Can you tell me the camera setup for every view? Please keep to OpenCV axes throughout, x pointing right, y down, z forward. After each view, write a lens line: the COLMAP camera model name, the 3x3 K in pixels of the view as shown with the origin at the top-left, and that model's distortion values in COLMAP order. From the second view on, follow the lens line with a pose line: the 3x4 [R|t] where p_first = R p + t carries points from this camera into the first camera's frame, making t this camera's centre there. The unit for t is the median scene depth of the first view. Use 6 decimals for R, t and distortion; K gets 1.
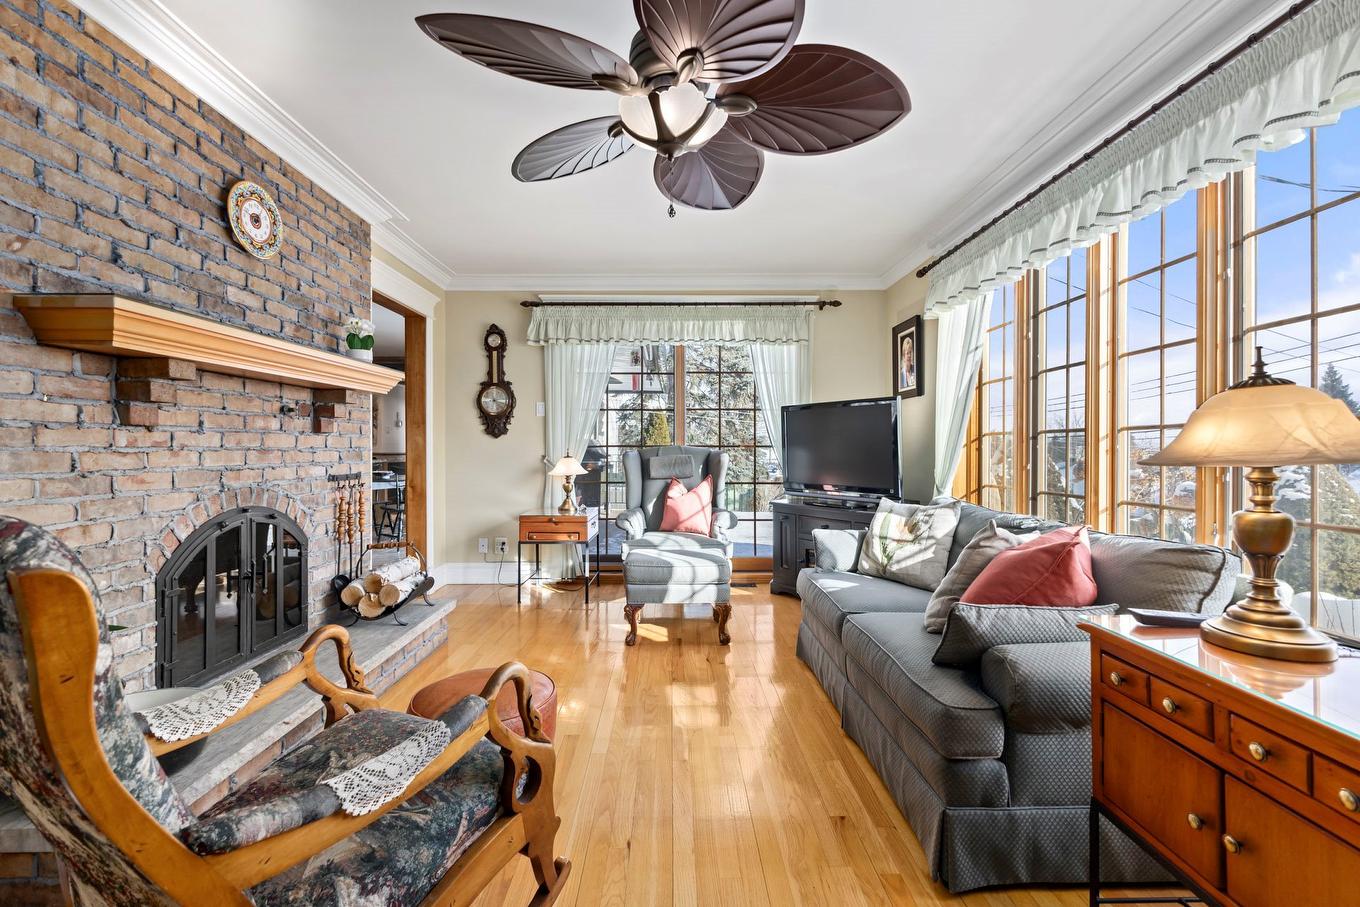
lens RADIAL K [[598.6, 0, 680.4], [0, 598.6, 450.2], [0, 0, 1]] dist [-0.002482, -0.000148]
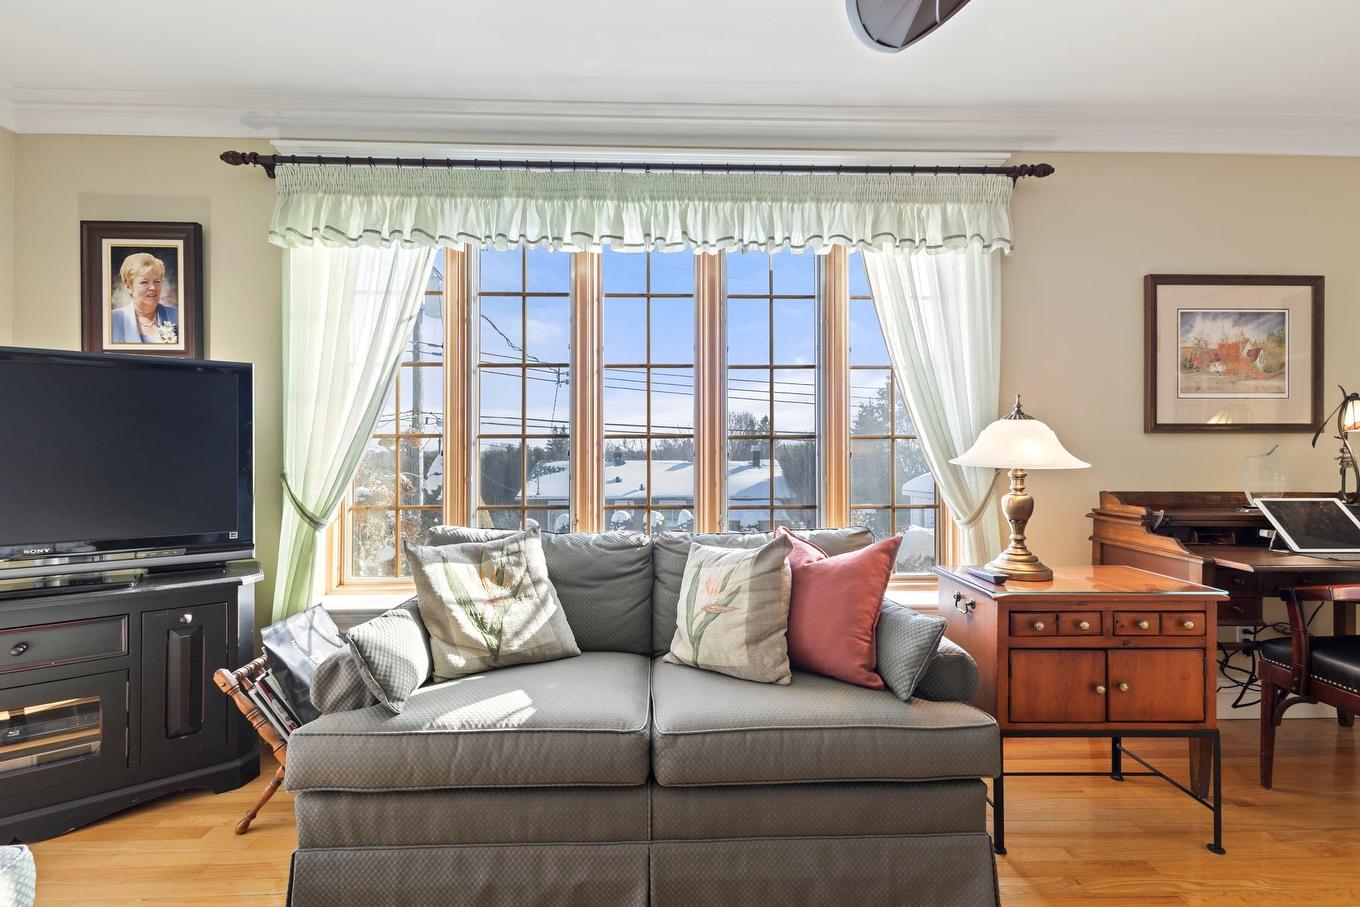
lens RADIAL K [[598.6, 0, 680.3], [0, 598.6, 455.6], [0, 0, 1]] dist [-0.002482, -0.000148]
pose [[-0.025061, 0.002531, 0.999683, -0.284227], [0.003382, 0.999991, -0.002447, -0.002019], [-0.999680, 0.003320, -0.025070, 0.845061]]
